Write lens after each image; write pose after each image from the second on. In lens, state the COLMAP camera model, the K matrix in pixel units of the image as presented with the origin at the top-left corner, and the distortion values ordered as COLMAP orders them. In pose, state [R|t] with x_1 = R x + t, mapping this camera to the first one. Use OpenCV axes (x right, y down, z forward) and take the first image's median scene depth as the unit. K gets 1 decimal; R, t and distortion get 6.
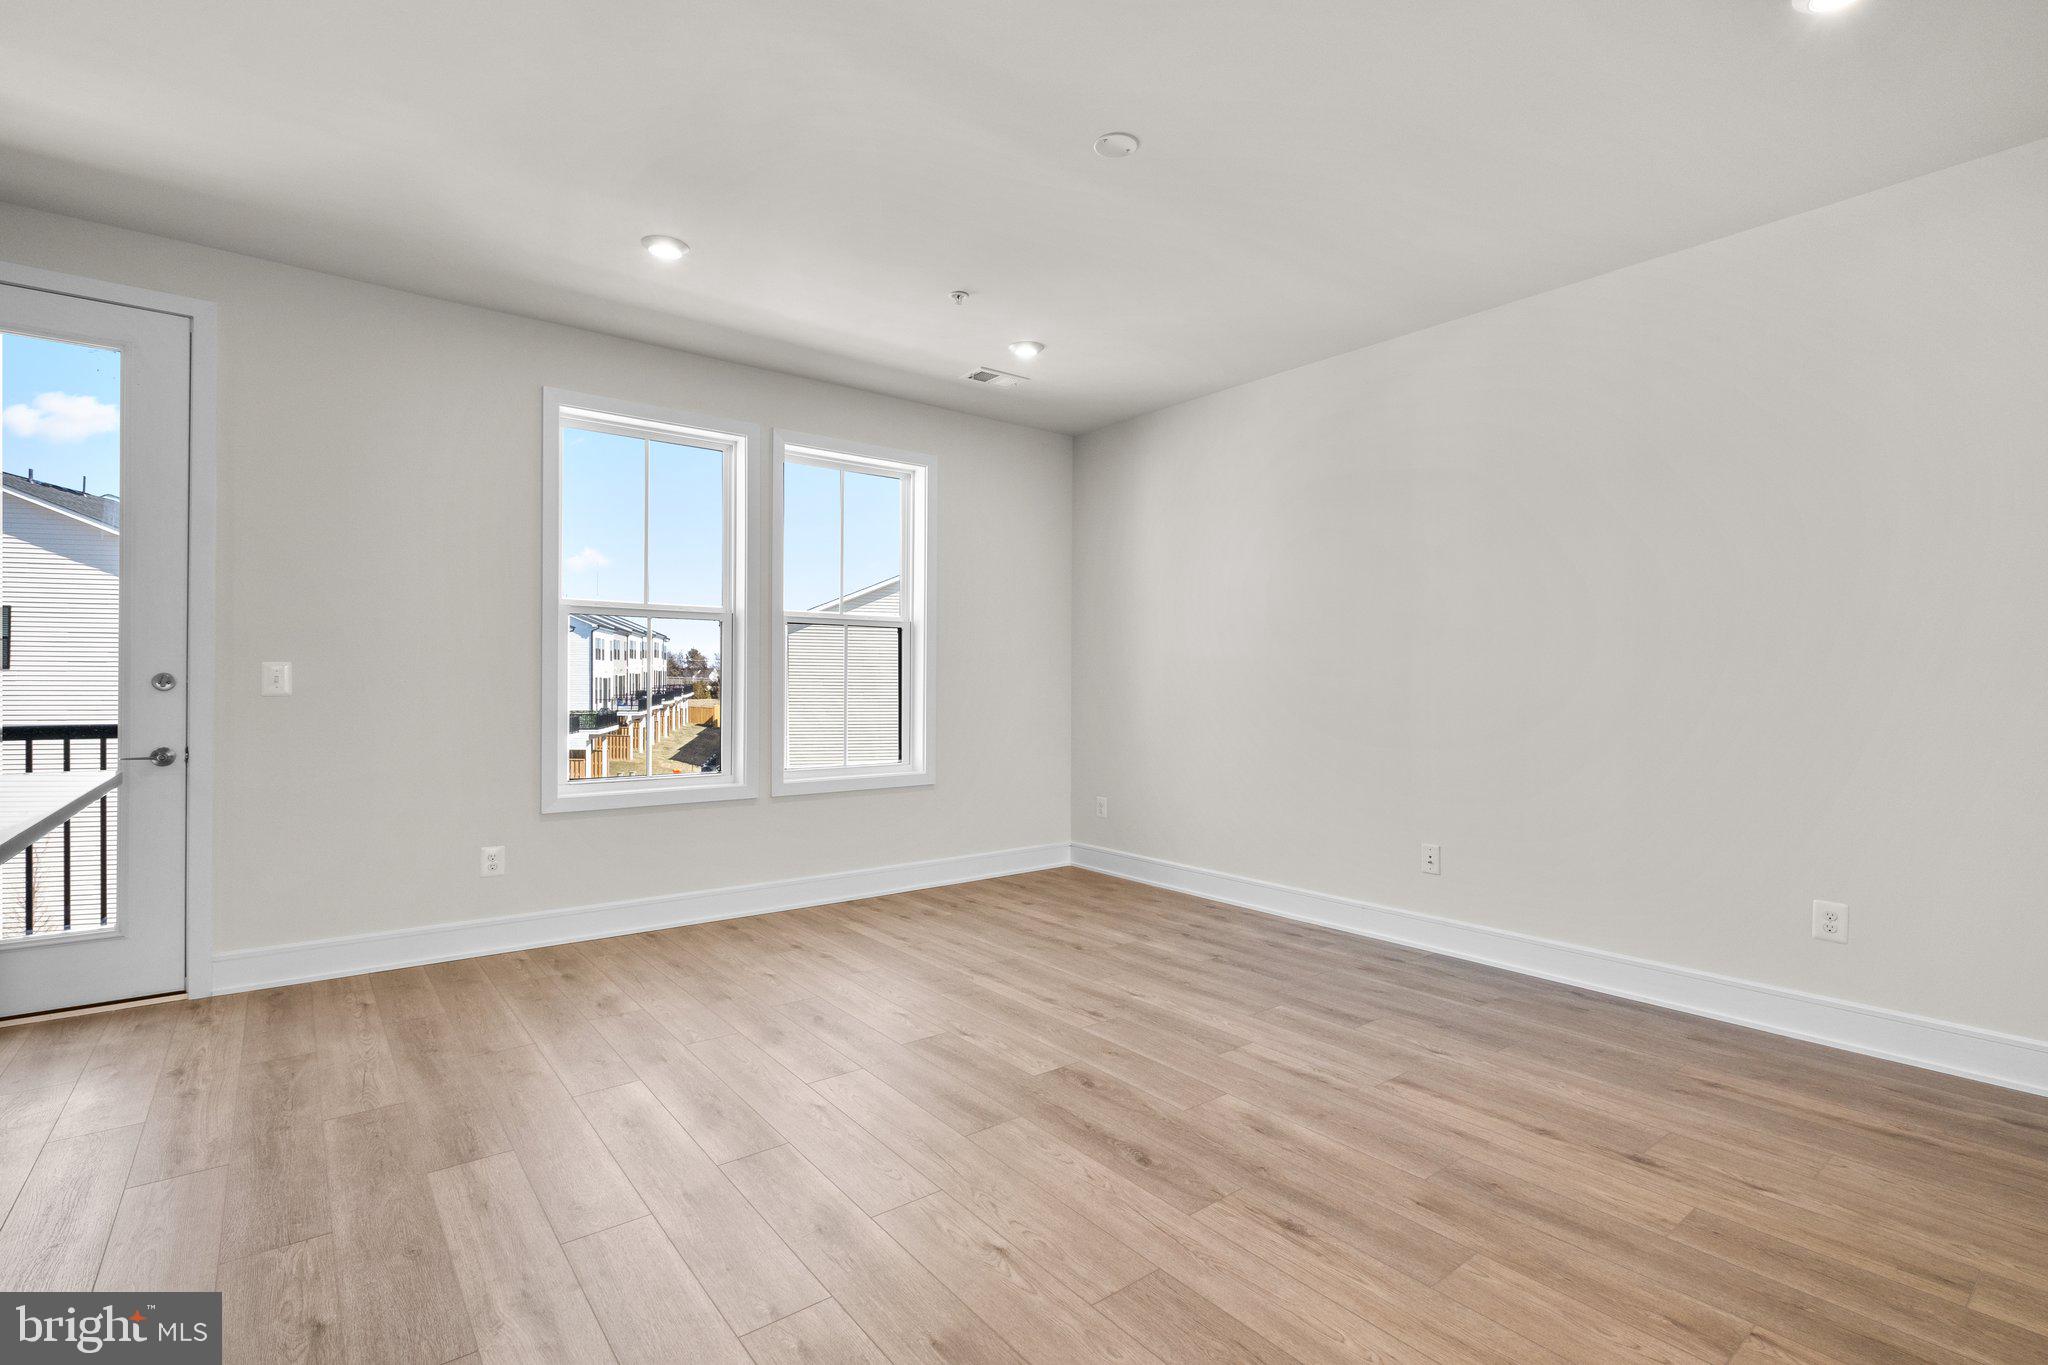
lens RADIAL K [[939.7, 0, 1045.4], [0, 939.7, 683.1], [0, 0, 1]] dist [0.002430, -0.003649]
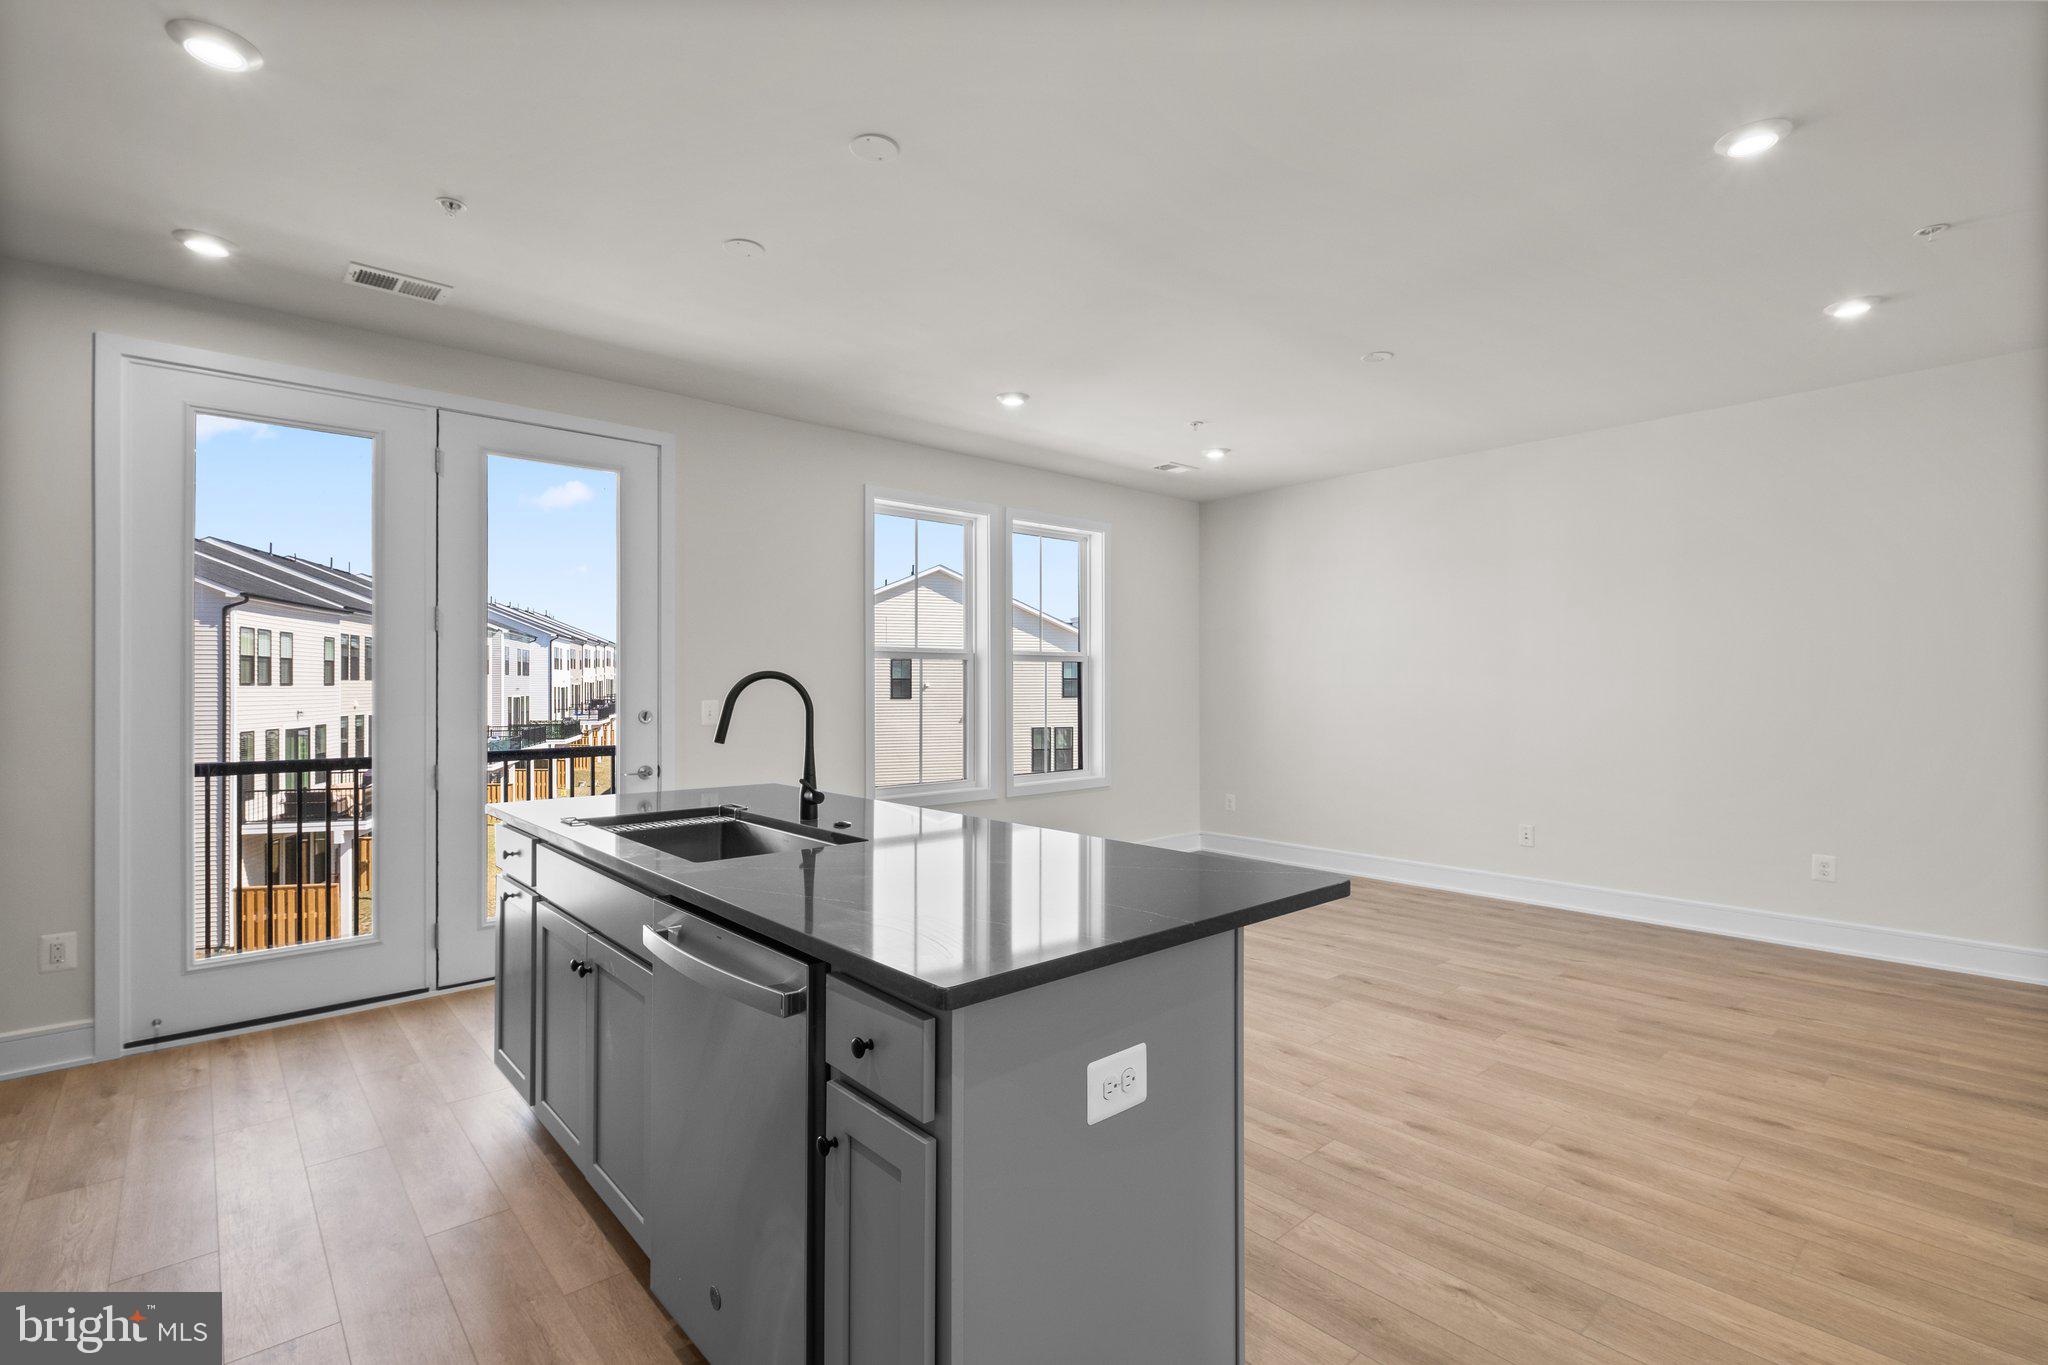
lens RADIAL K [[939.7, 0, 1040.0], [0, 939.7, 677.5], [0, 0, 1]] dist [0.002430, -0.003649]
pose [[0.997924, -0.007186, 0.063993, -0.475174], [0.007803, 0.999925, -0.009401, -0.042231], [-0.063921, 0.009881, 0.997906, -0.391224]]
